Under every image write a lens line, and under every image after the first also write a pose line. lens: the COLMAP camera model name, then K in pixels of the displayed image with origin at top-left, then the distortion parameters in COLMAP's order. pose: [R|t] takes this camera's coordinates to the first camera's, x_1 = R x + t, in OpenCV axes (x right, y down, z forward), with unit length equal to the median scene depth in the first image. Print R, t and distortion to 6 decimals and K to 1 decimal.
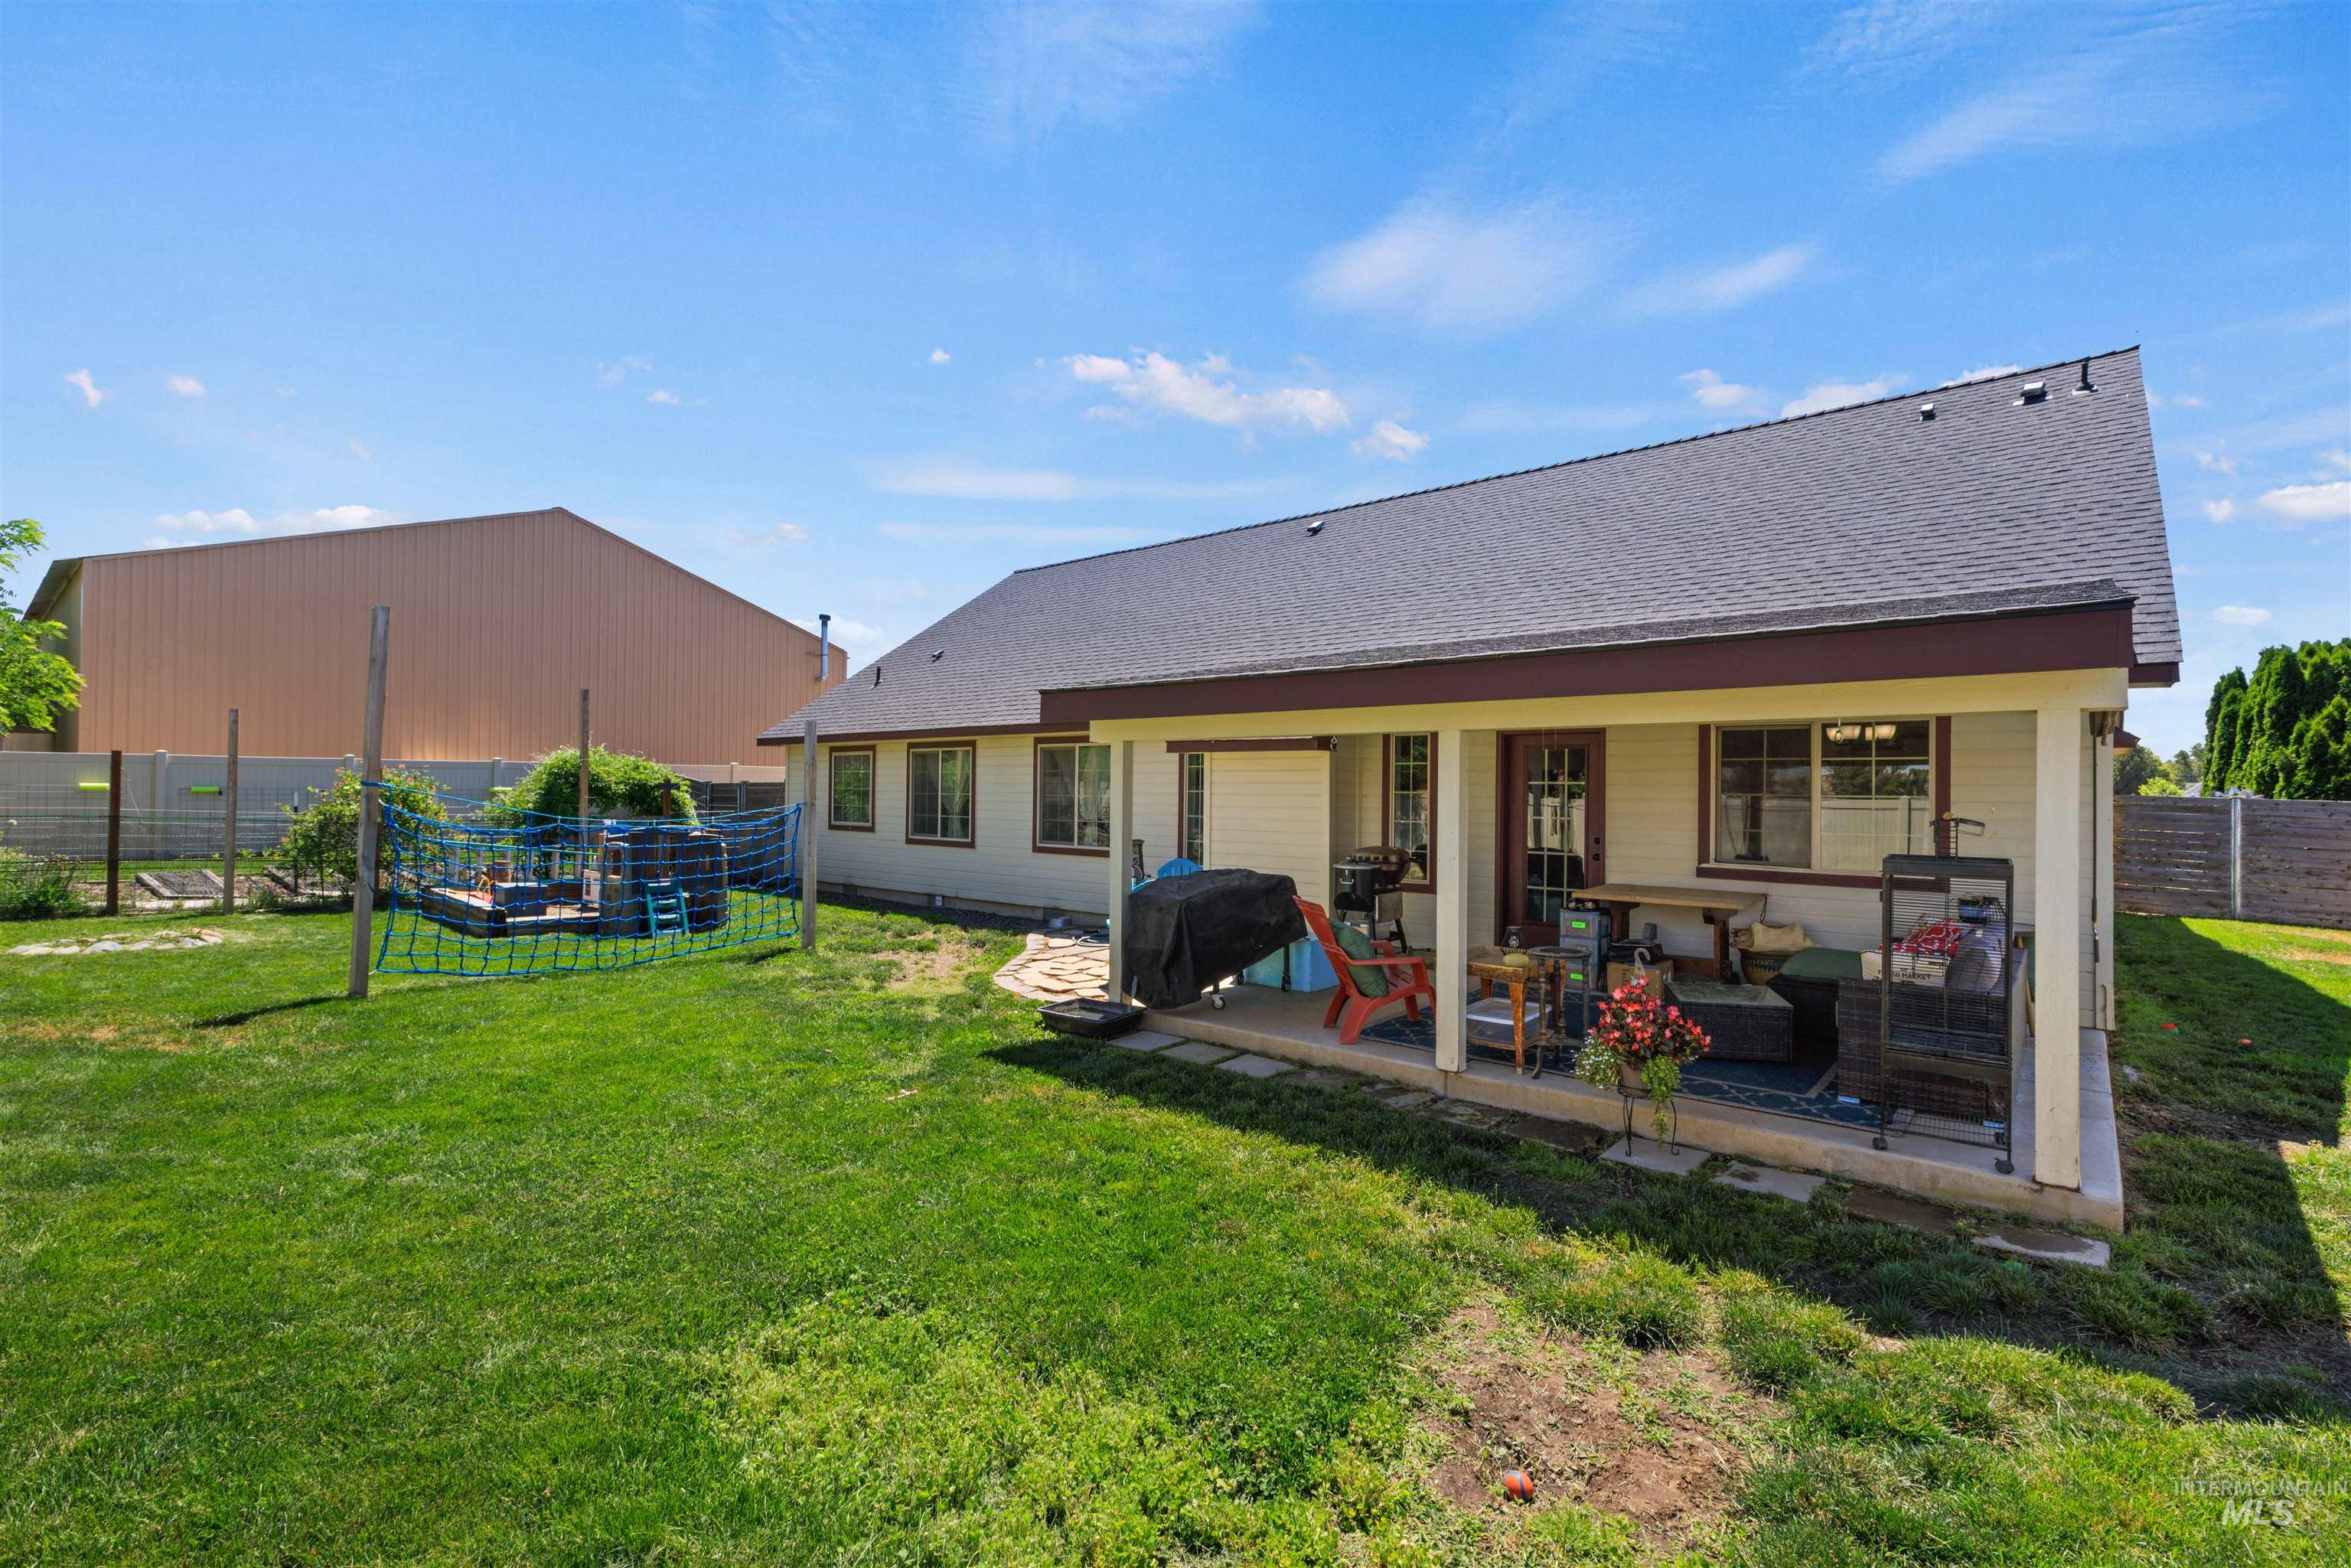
lens RADIAL K [[1047.5, 0, 1181.0], [0, 1047.5, 780.3], [0, 0, 1]] dist [0.001155, -0.000081]
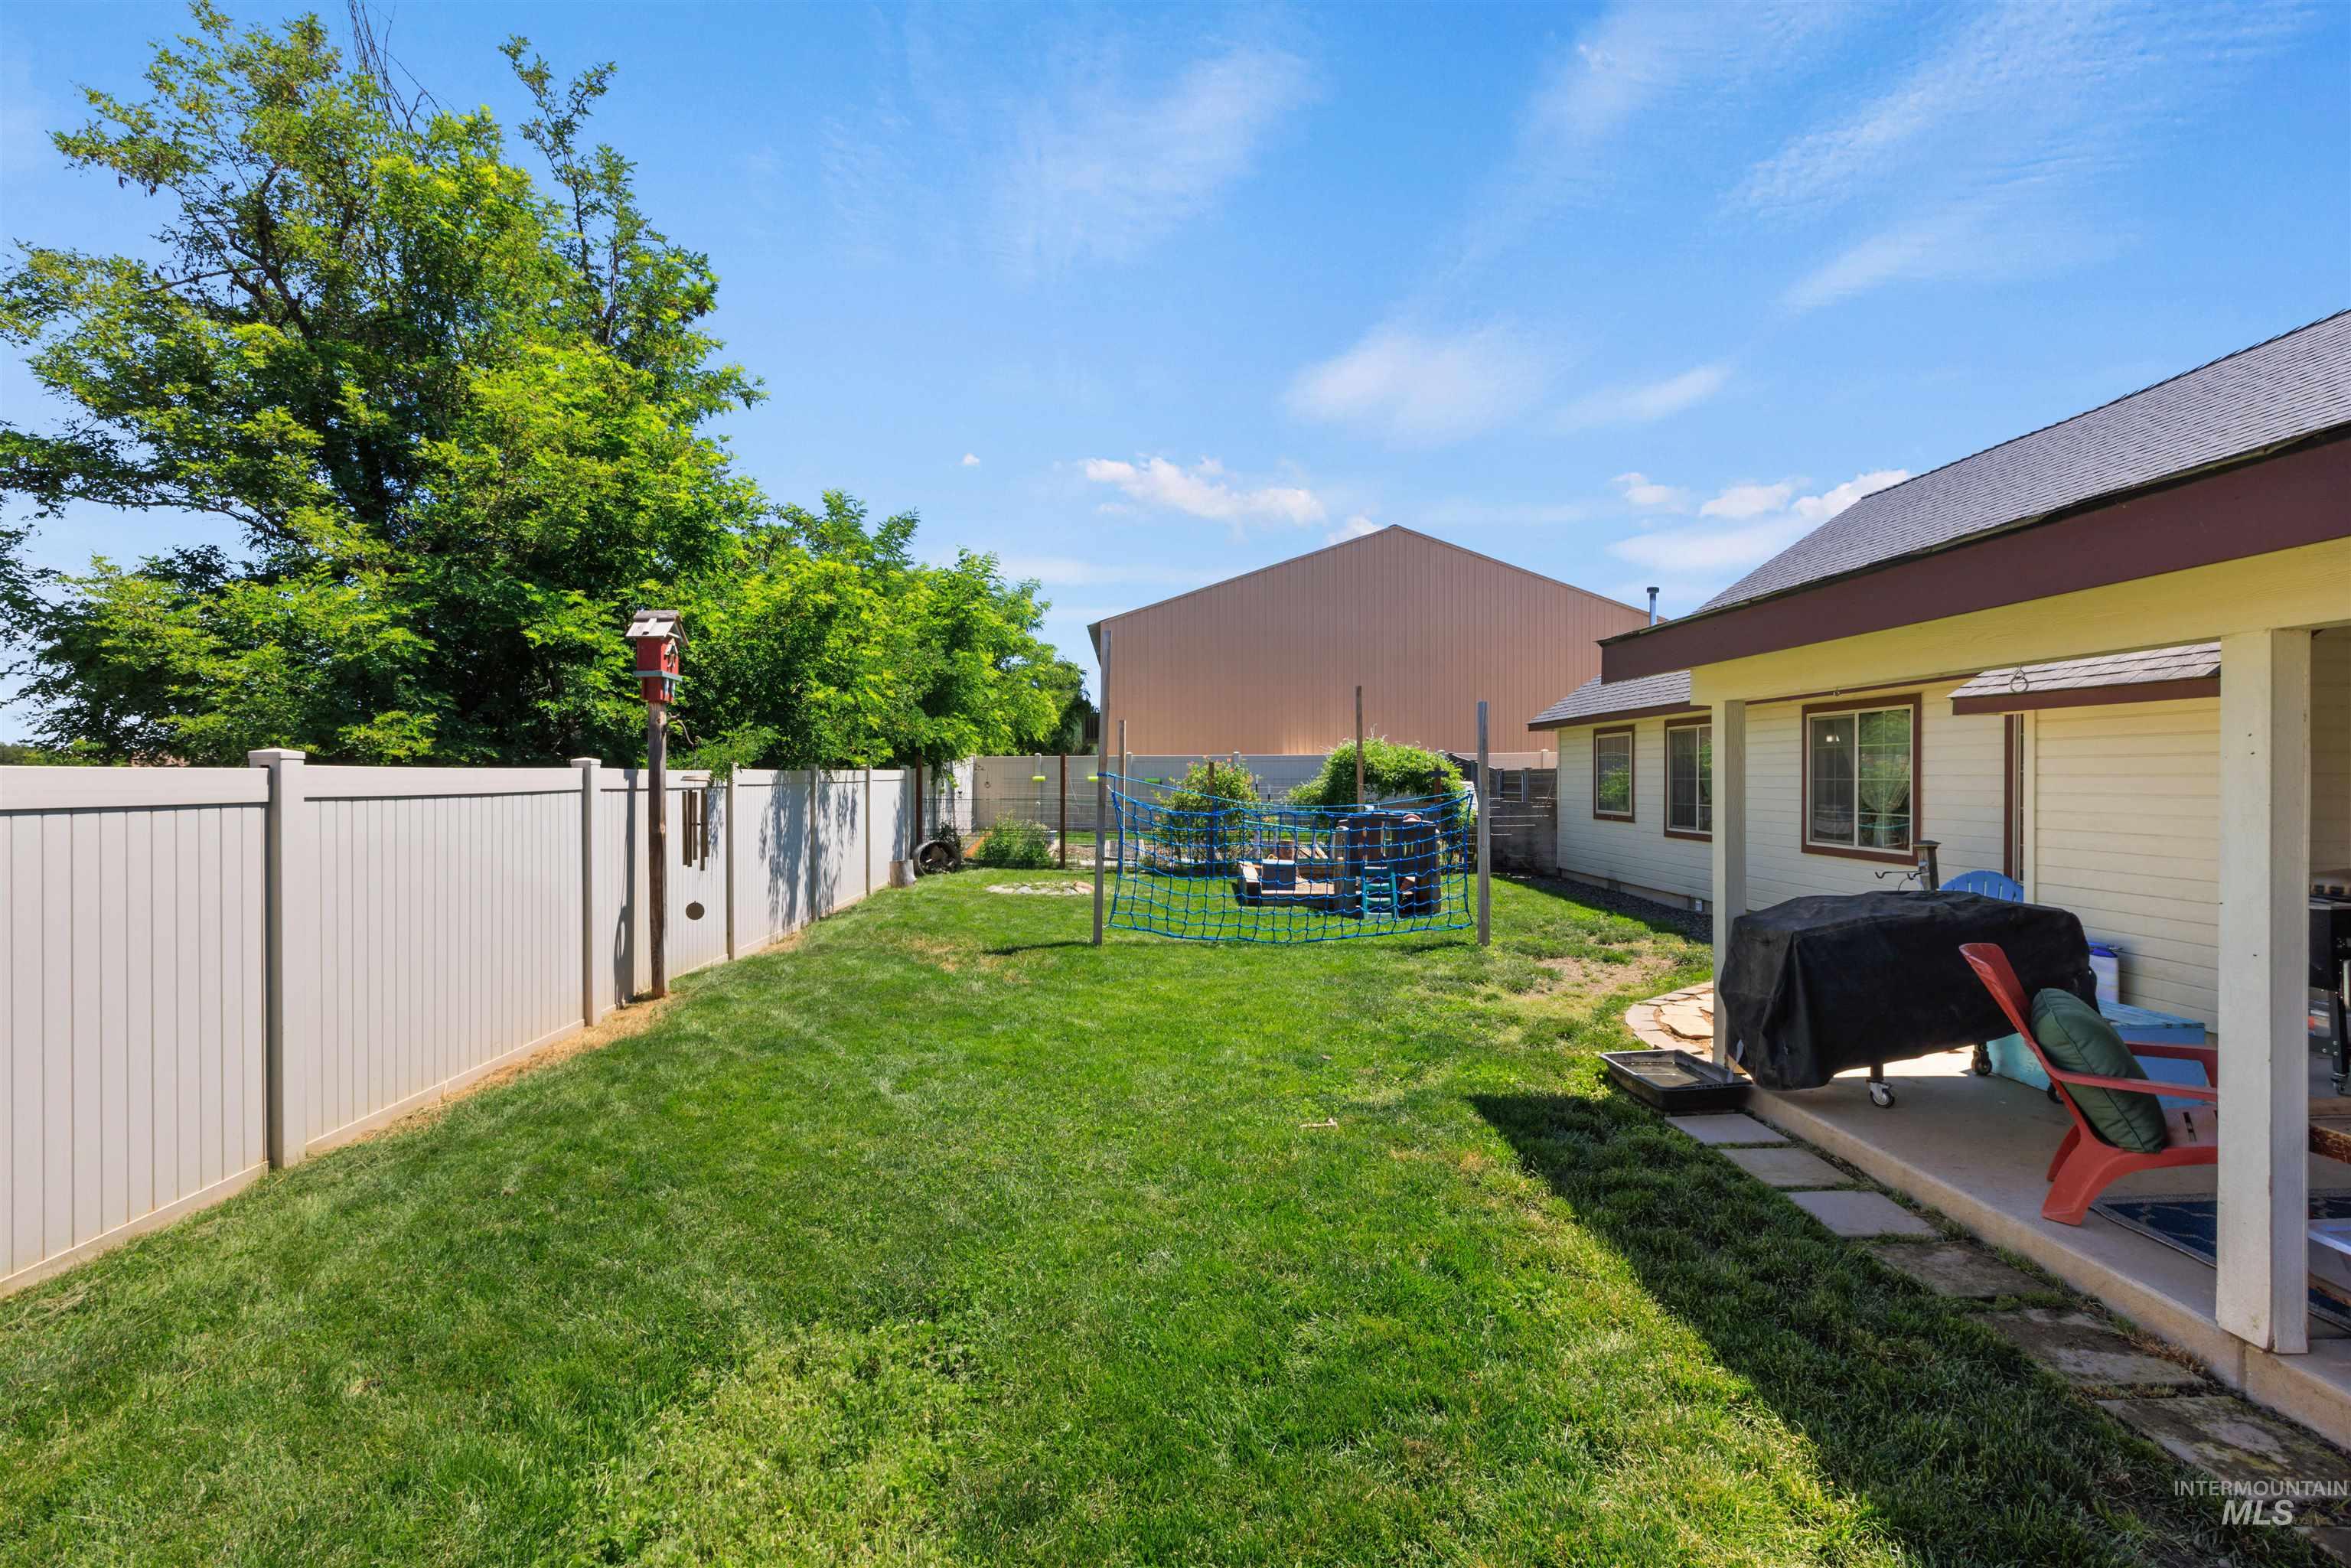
lens RADIAL K [[1047.5, 0, 1181.0], [0, 1047.5, 780.3], [0, 0, 1]] dist [0.001155, -0.000081]
pose [[0.675029, -0.007818, -0.737749, 0.216494], [0.016198, 0.999860, 0.004225, 0.007596], [0.737613, -0.014802, 0.675061, 0.243656]]
